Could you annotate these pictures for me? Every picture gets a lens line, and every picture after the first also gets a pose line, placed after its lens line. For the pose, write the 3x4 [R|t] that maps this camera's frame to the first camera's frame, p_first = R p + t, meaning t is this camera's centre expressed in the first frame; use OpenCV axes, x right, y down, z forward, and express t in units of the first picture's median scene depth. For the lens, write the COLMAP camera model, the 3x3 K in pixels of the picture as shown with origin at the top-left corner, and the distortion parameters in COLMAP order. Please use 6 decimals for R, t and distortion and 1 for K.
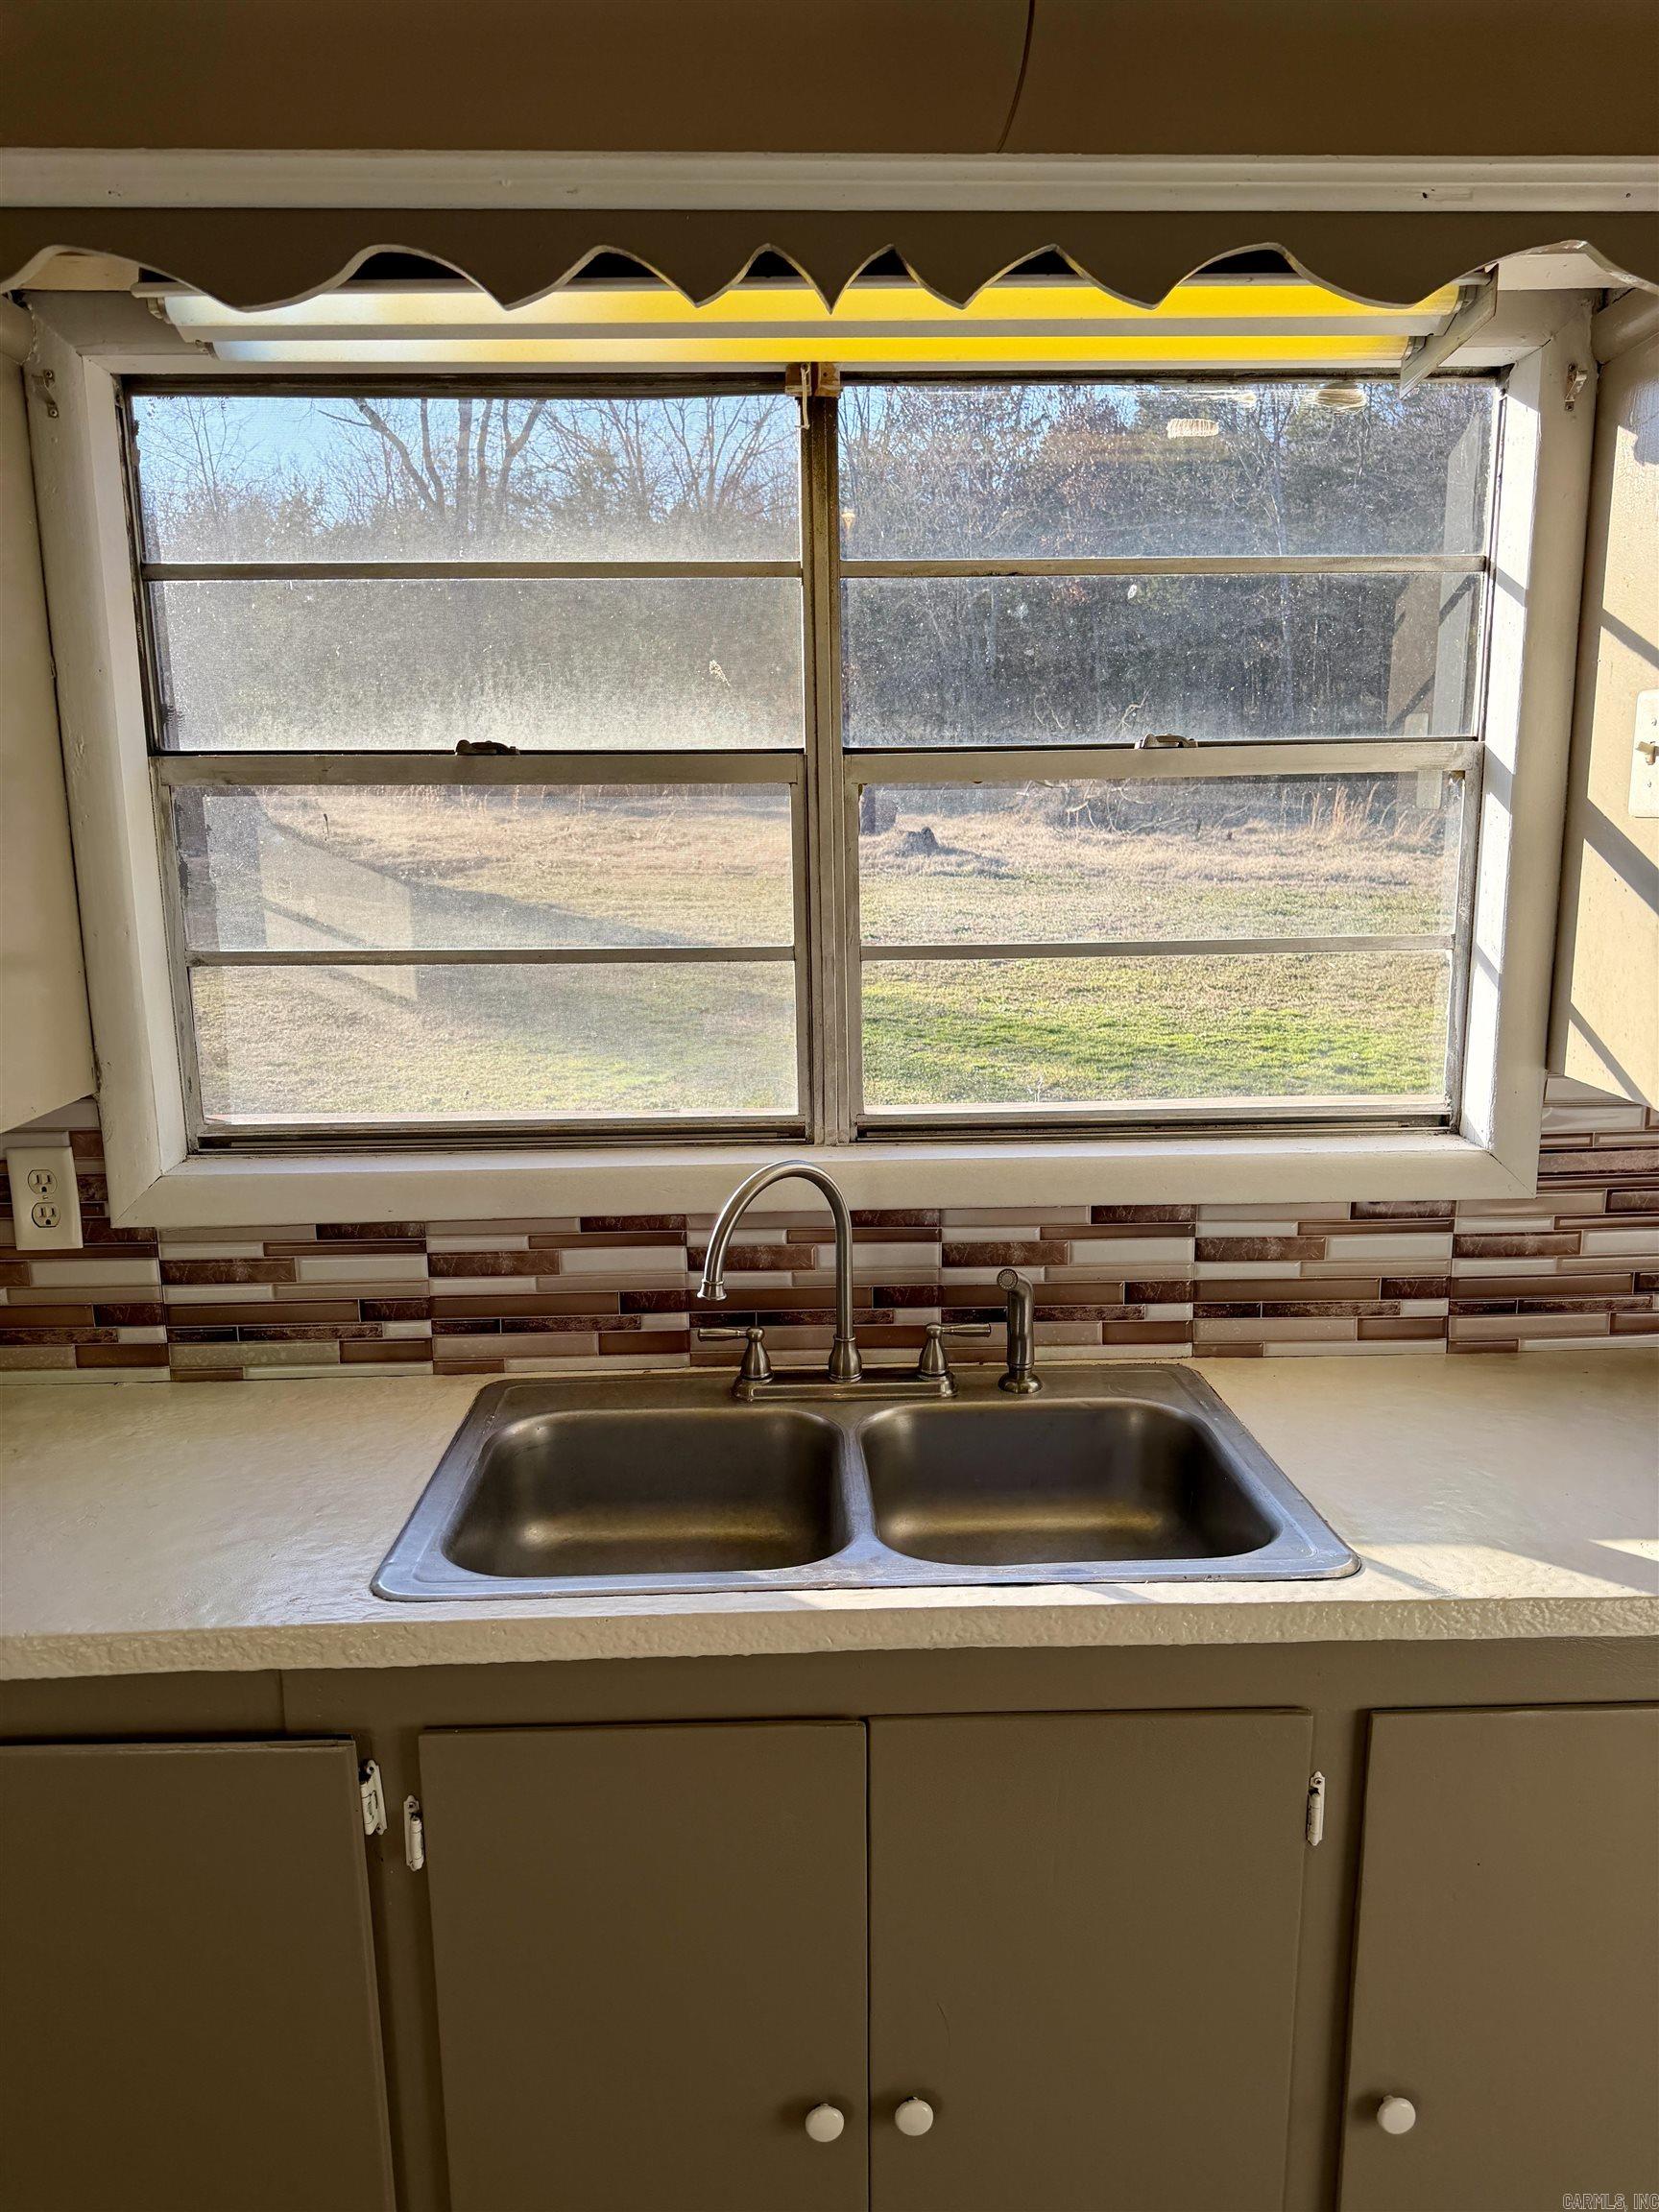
lens RADIAL K [[1545.3, 0, 829.5], [0, 1545.3, 1106.0], [0, 0, 1]] dist [0.110329, -0.165302]
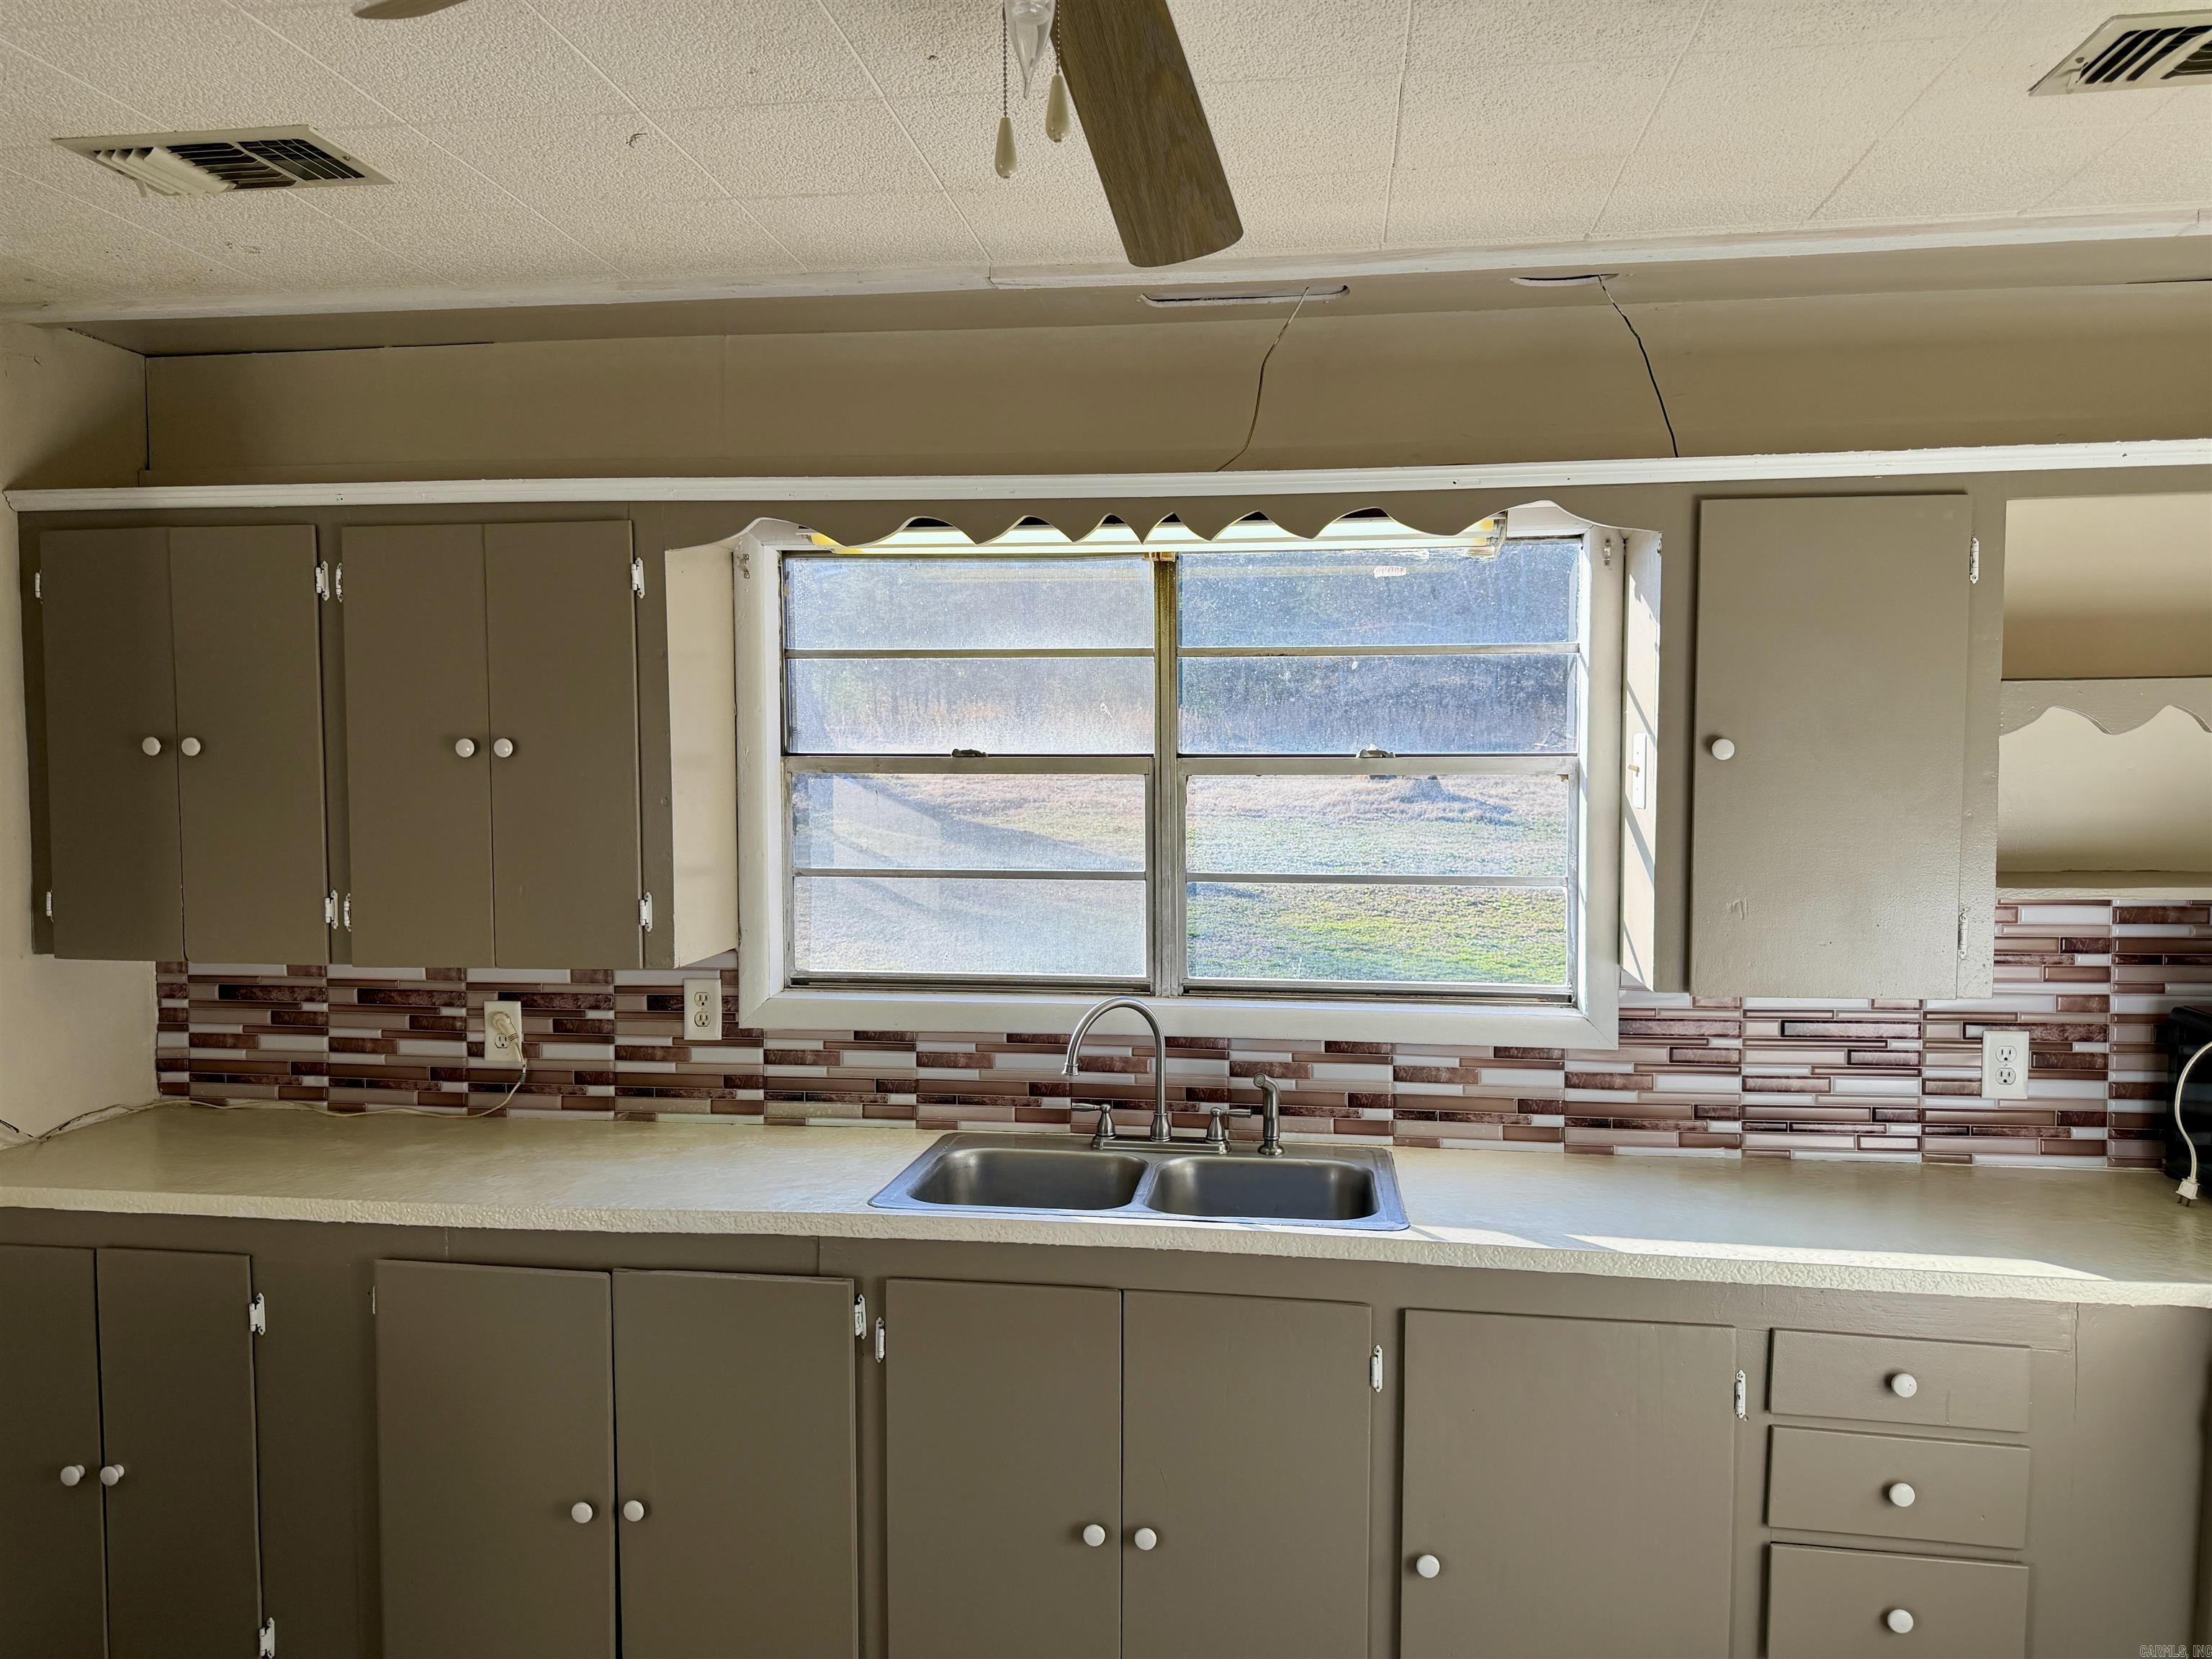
lens RADIAL K [[1545.3, 0, 1117.8], [0, 1545.3, 822.3], [0, 0, 1]] dist [0.110329, -0.165302]
pose [[0.986359, 0.020168, -0.163368, 0.214492], [-0.043147, 0.989442, -0.138356, 0.071584], [0.158853, 0.143517, 0.976815, -0.602703]]
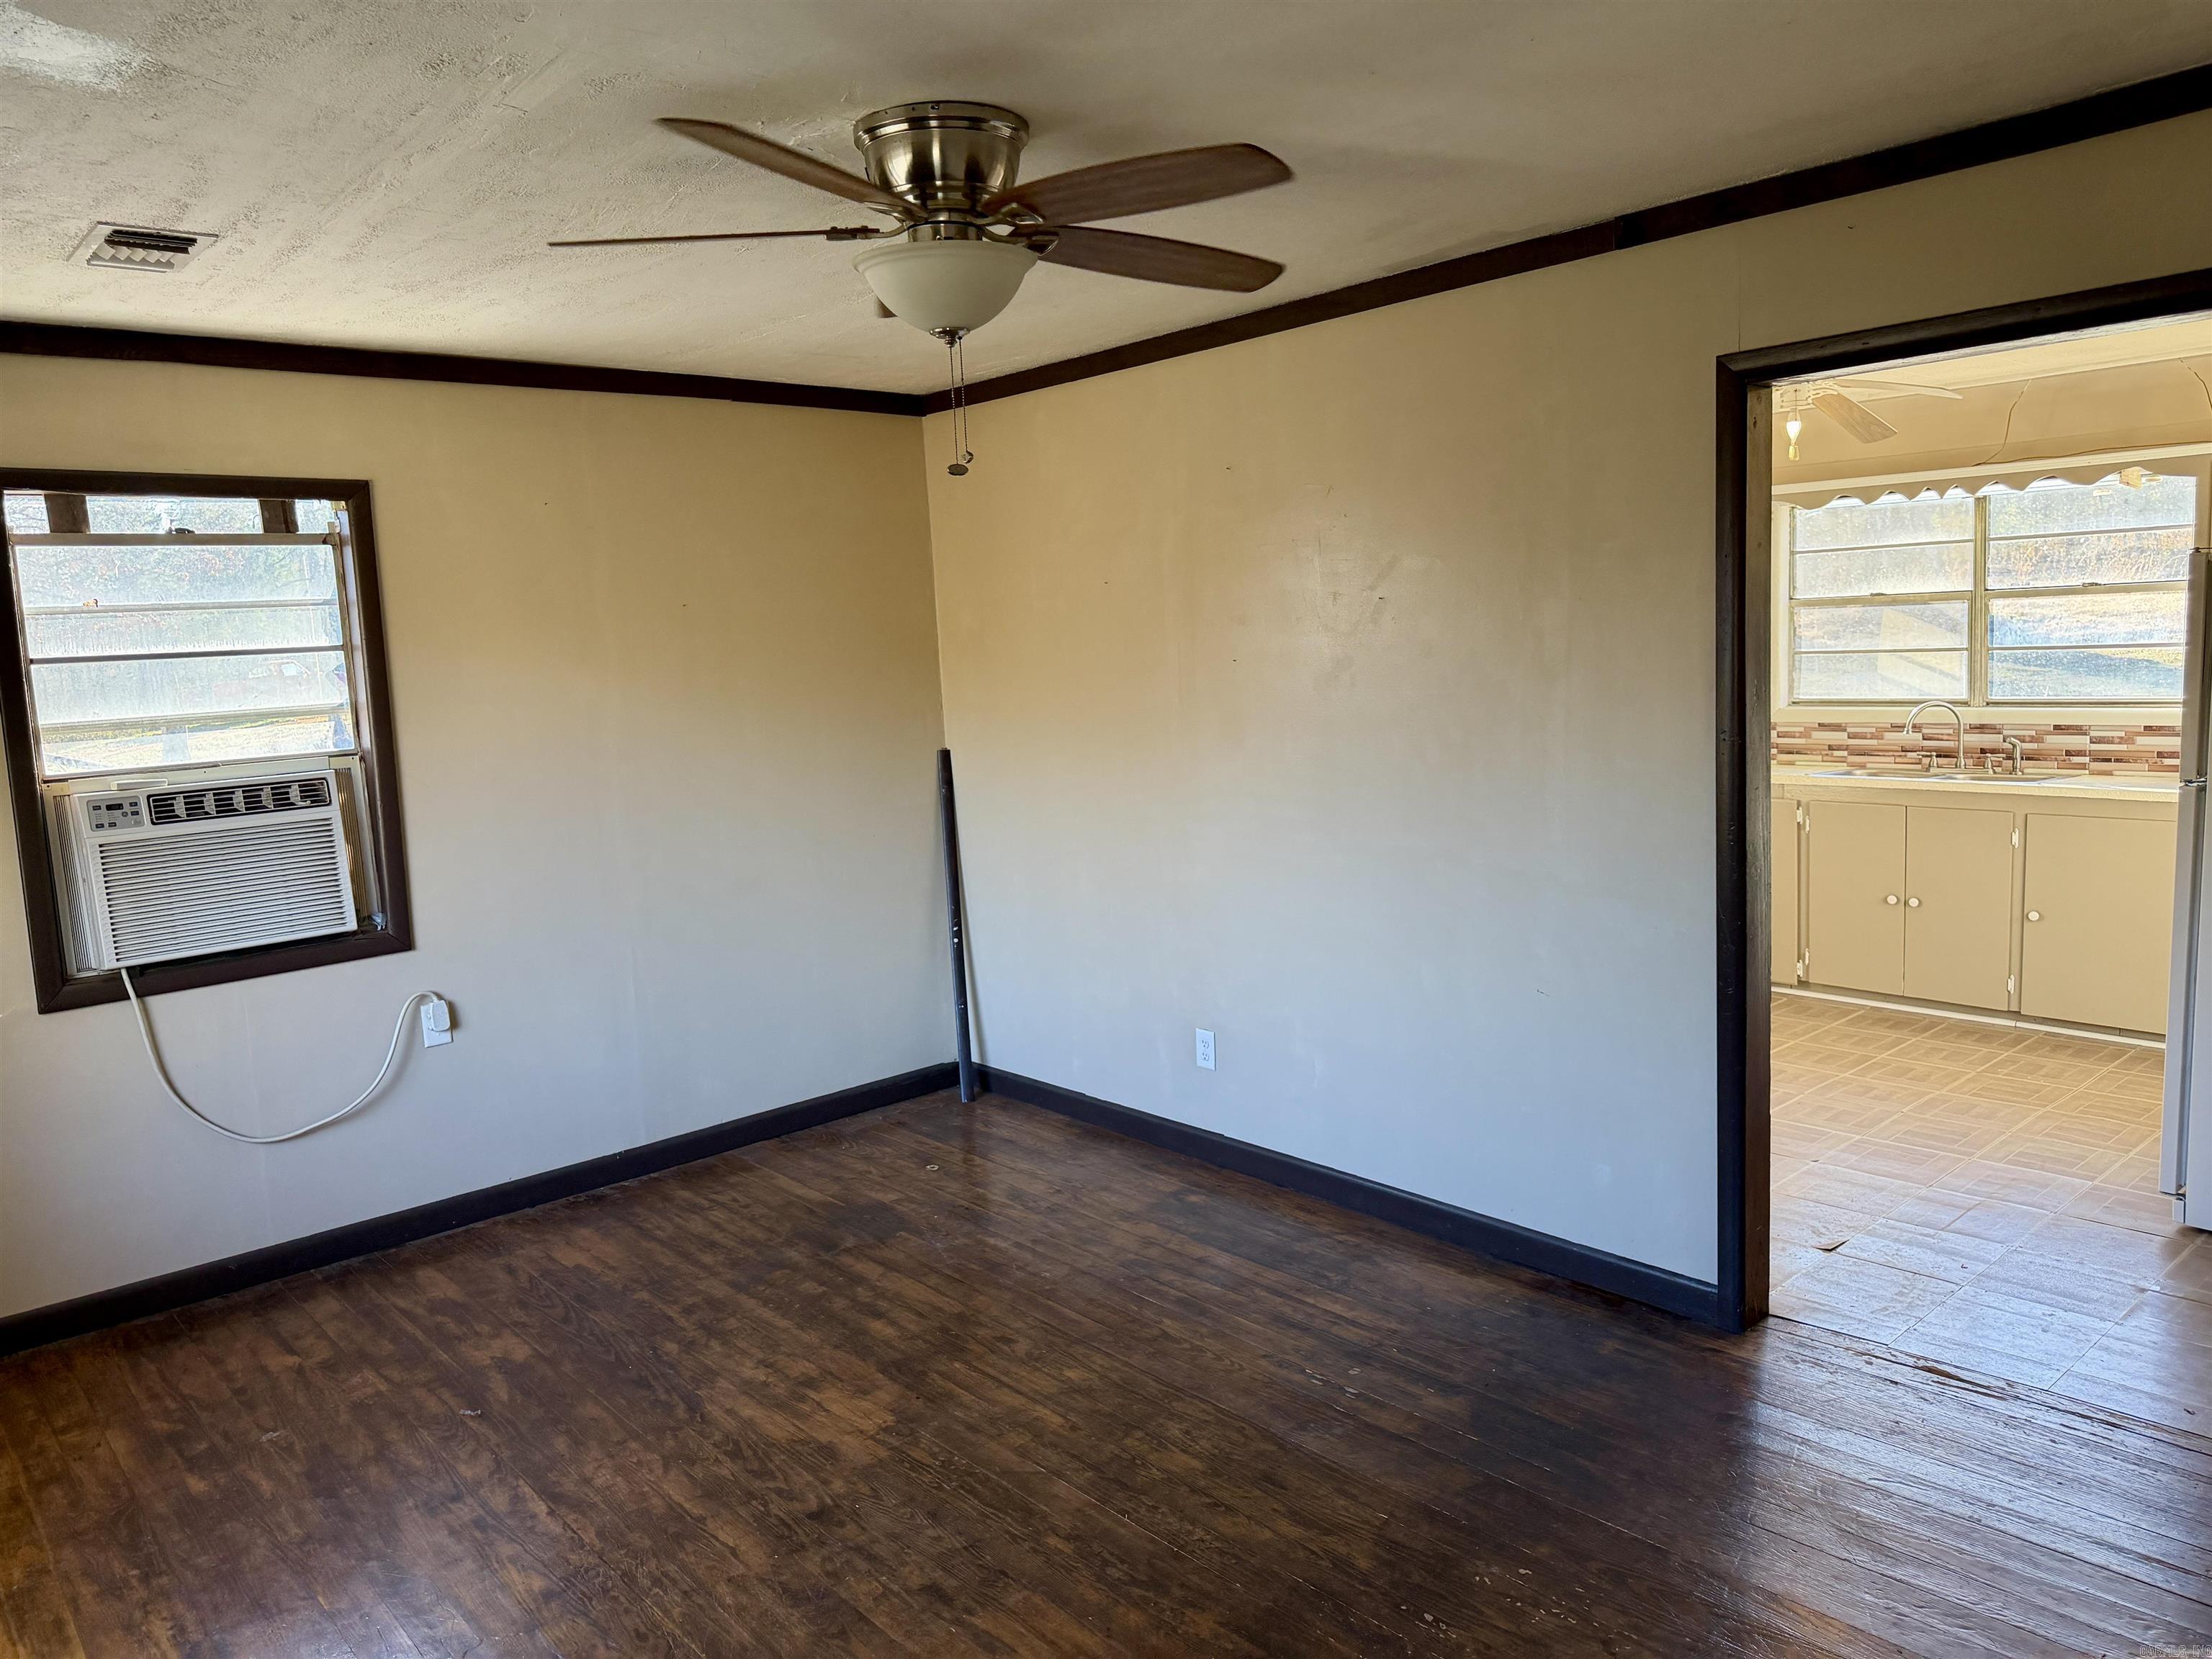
lens RADIAL K [[1556.6, 0, 1098.1], [0, 1556.6, 823.8], [0, 0, 1]] dist [0.003750, -0.004948]
pose [[0.639056, 0.074991, -0.765496, 1.417293], [-0.107889, 0.994136, 0.007321, 0.467053], [0.761556, 0.077910, 0.643400, -2.643530]]
